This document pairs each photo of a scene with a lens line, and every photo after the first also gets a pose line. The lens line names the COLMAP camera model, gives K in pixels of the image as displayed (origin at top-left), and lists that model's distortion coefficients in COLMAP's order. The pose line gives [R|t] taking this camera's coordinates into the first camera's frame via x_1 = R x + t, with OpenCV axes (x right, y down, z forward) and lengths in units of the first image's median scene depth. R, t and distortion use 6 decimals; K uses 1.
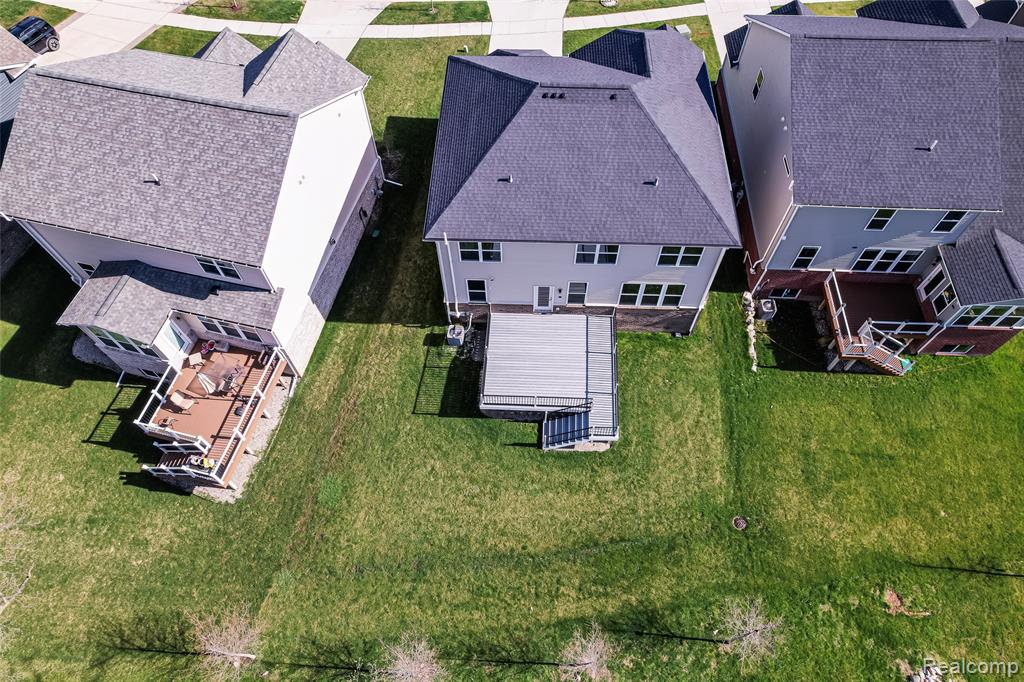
lens RADIAL K [[639.0, 0, 510.4], [0, 639.0, 330.5], [0, 0, 1]] dist [-0.080334, 0.066666]
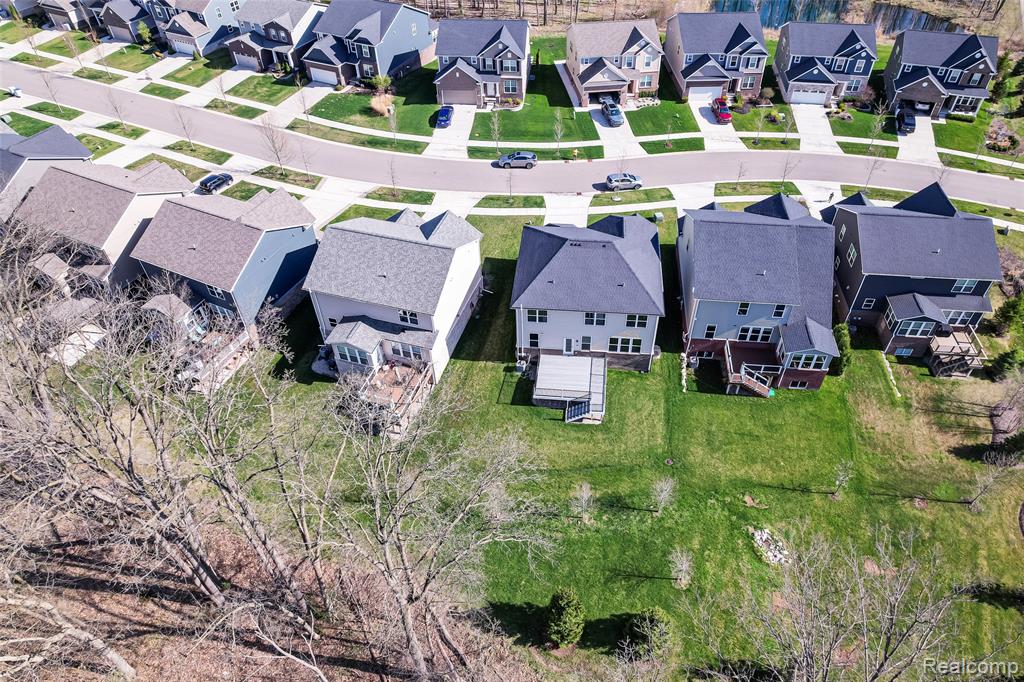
lens RADIAL K [[639.0, 0, 510.4], [0, 639.0, 330.5], [0, 0, 1]] dist [-0.080334, 0.066666]
pose [[0.997028, 0.037990, -0.067021, 0.004818], [-0.053562, 0.967123, -0.248605, 0.399721], [0.055373, 0.251456, 0.966283, -0.890810]]
